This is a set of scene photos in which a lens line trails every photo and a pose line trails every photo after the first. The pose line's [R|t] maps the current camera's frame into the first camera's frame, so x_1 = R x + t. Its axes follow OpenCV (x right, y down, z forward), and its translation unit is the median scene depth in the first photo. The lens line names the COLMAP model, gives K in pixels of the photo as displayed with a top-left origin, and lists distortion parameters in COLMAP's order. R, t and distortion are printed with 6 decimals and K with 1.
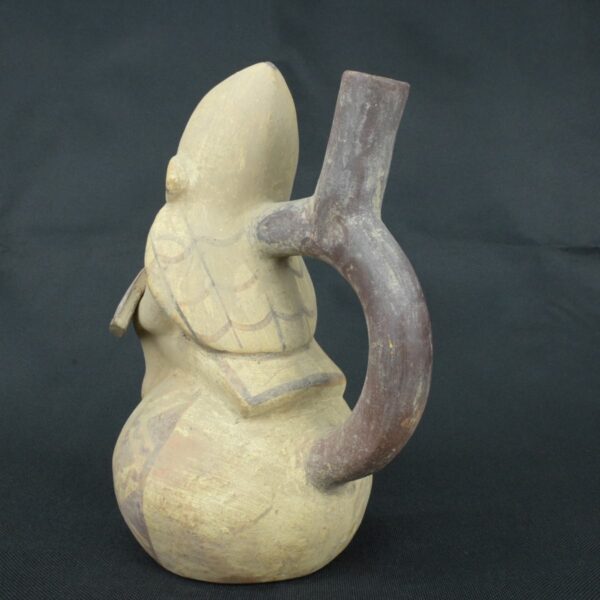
lens RADIAL K [[729.6, 0, 299.2], [0, 729.6, 295.3], [0, 0, 1]] dist [-0.009707, 0.000000]
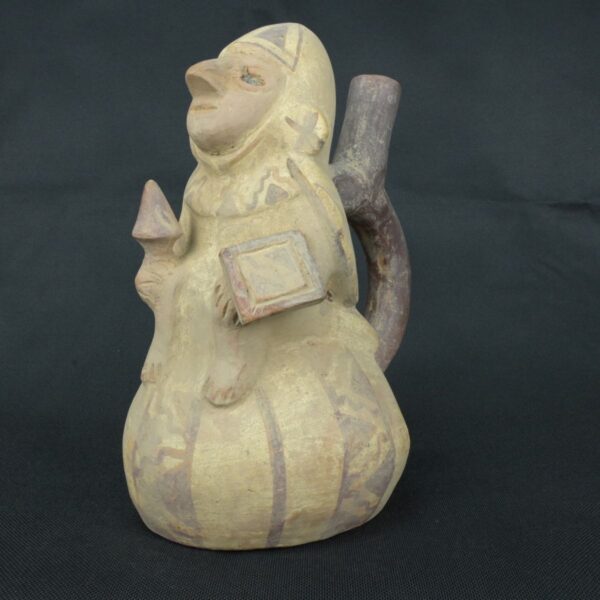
lens RADIAL K [[729.6, 0, 299.8], [0, 729.6, 298.8], [0, 0, 1]] dist [-0.009707, 0.000000]
pose [[-0.151862, -0.110240, 0.982235, -1.238916], [0.065936, 0.990417, 0.121353, -0.070336], [-0.986200, 0.083193, -0.143138, 1.324803]]
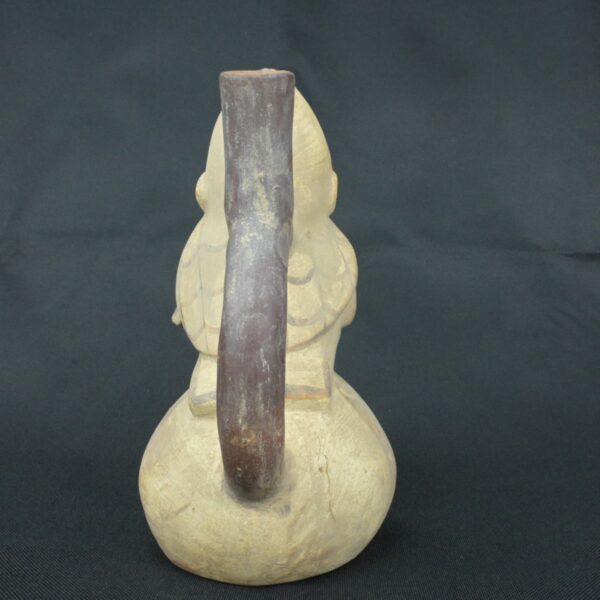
lens RADIAL K [[729.6, 0, 303.2], [0, 729.6, 302.6], [0, 0, 1]] dist [-0.009707, 0.000000]
pose [[0.743218, 0.048998, -0.667253, 0.758957], [-0.051636, 0.998541, 0.015810, -0.019529], [0.667054, 0.022703, 0.744663, 0.330237]]
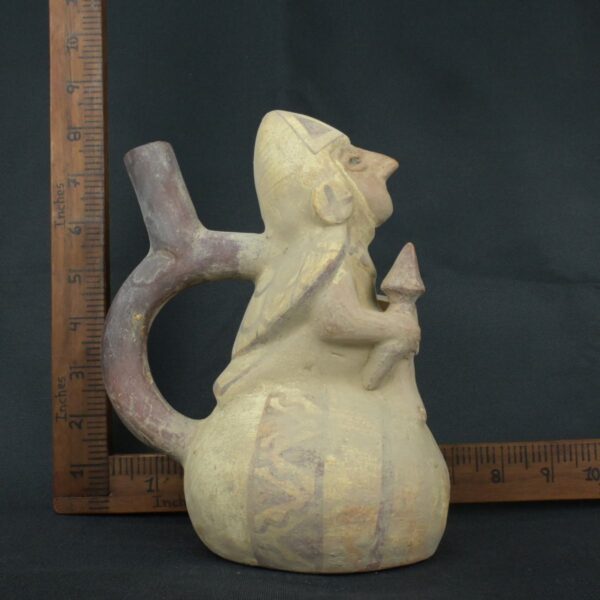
lens RADIAL K [[864.1, 0, 300.3], [0, 864.1, 299.3], [0, 0, 1]] dist [-0.001912, 0.000000]
pose [[-0.725089, -0.014553, -0.688501, 0.968599], [-0.025624, 0.999654, 0.005856, -0.036407], [0.688178, 0.021888, -0.725212, 2.290911]]
